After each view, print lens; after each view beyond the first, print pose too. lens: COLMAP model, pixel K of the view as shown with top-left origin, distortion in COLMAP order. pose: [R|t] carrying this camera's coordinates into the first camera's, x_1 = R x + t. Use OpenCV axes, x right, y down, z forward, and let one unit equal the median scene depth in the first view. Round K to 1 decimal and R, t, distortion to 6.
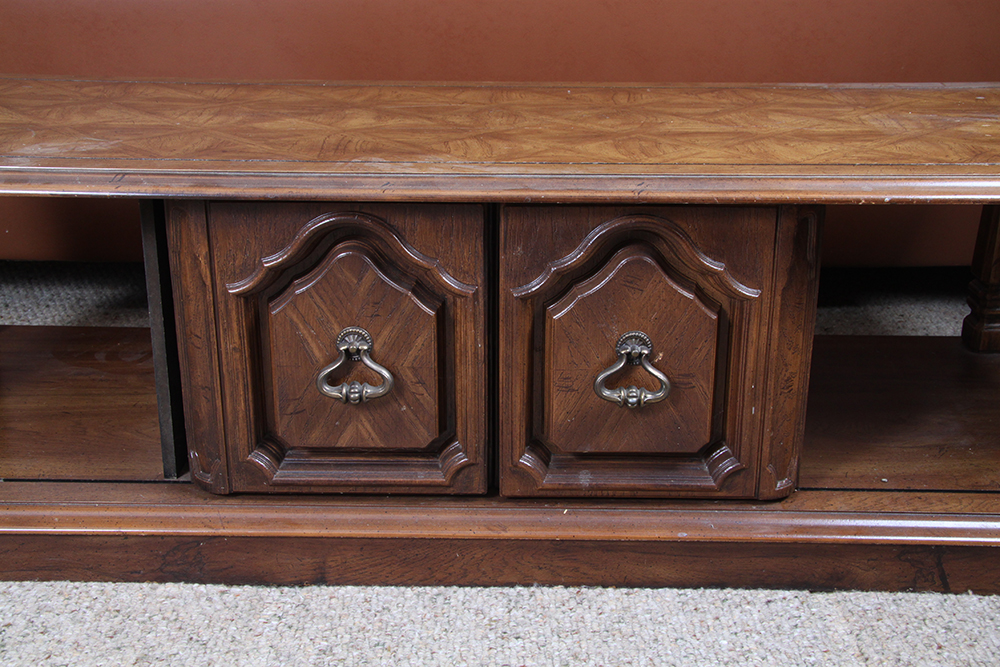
lens RADIAL K [[1257.6, 0, 500.0], [0, 1257.6, 333.5], [0, 0, 1]] dist [0.001383, 0.226693]
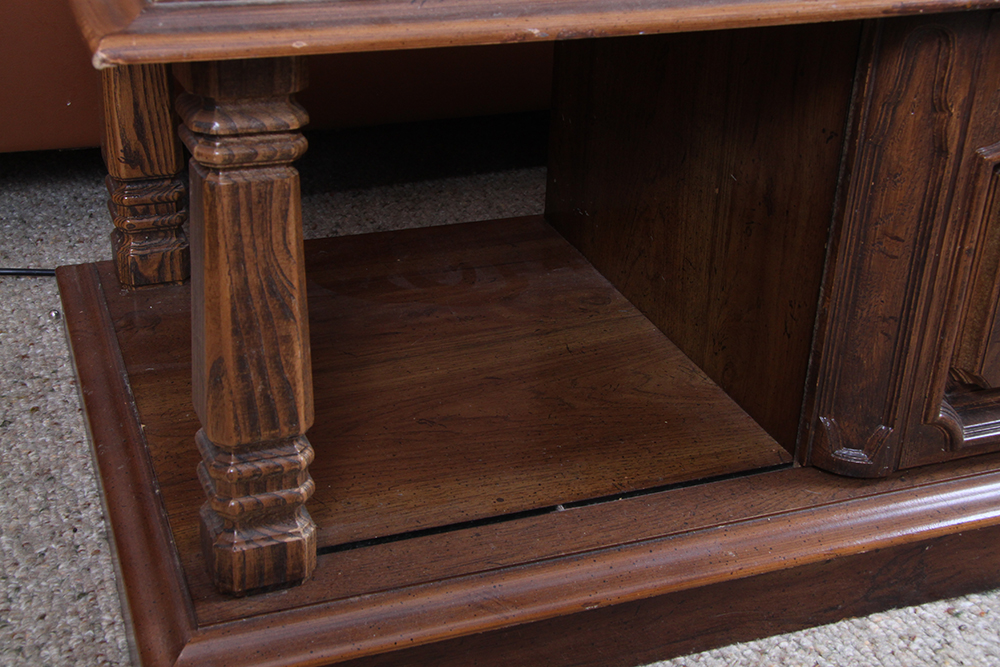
lens RADIAL K [[1395.3, 0, 500.0], [0, 1395.3, 333.5], [0, 0, 1]] dist [0.011039, 0.022694]
pose [[0.932577, -0.141878, 0.331919, -0.670182], [0.100357, 0.985174, 0.139142, -0.066157], [-0.346739, -0.096450, 0.932990, 0.411512]]
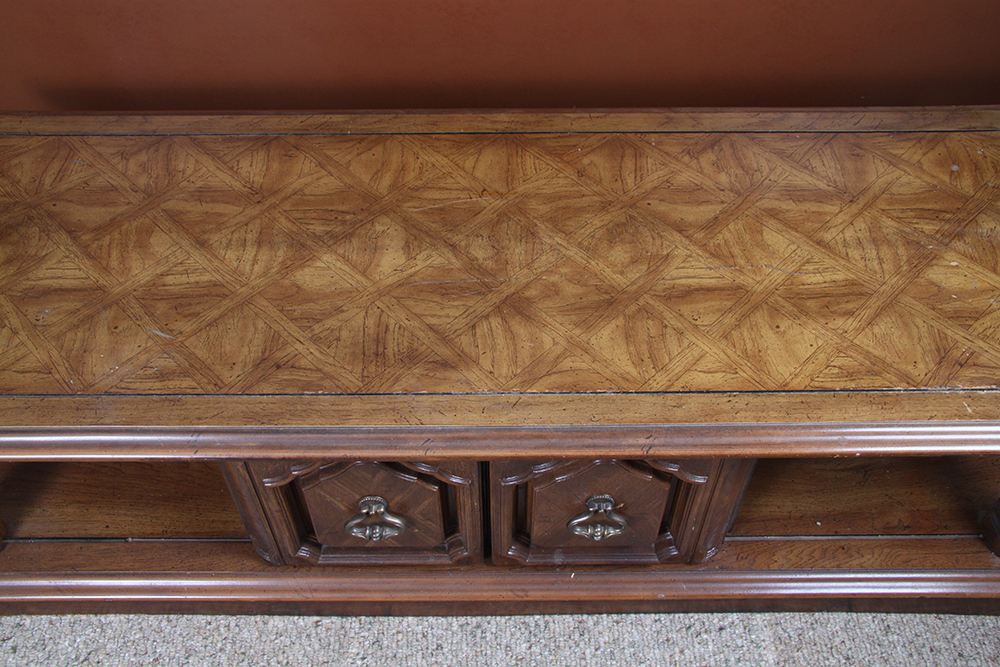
lens RADIAL K [[994.8, 0, 500.0], [0, 994.8, 333.5], [0, 0, 1]] dist [-0.095448, 0.208527]
pose [[0.999838, -0.017207, 0.005308, -0.024584], [0.012274, 0.866914, 0.498307, -0.590024], [-0.013176, -0.498161, 0.866985, 0.239108]]
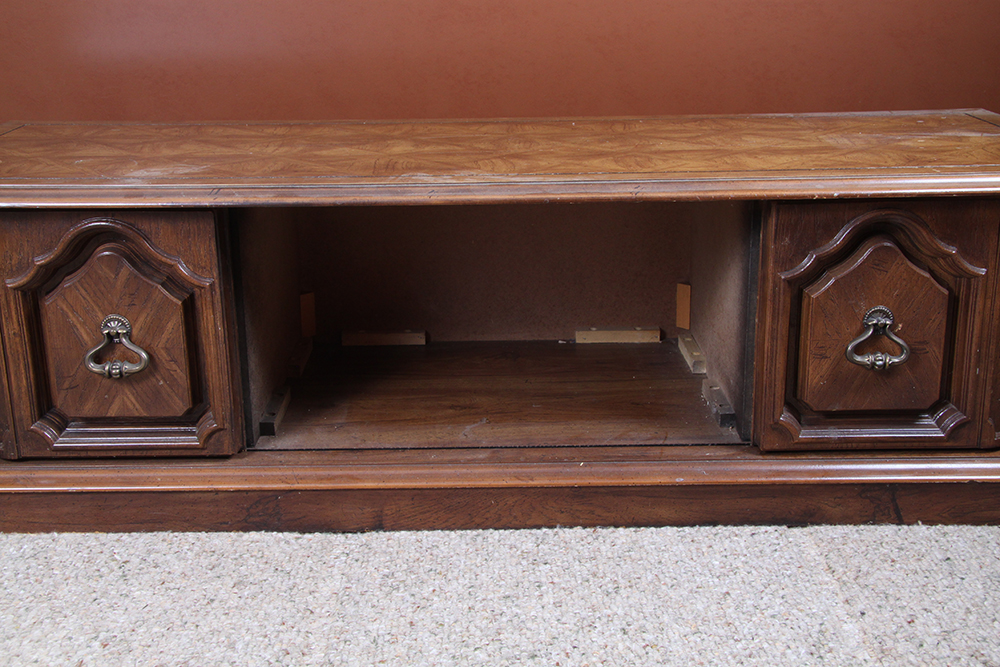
lens RADIAL K [[1257.6, 0, 500.0], [0, 1257.6, 333.5], [0, 0, 1]] dist [0.001383, 0.226693]
pose [[0.999748, -0.022178, 0.003353, -0.027451], [0.022319, 0.998490, -0.050198, 0.075998], [-0.002234, 0.050260, 0.998734, -0.205702]]
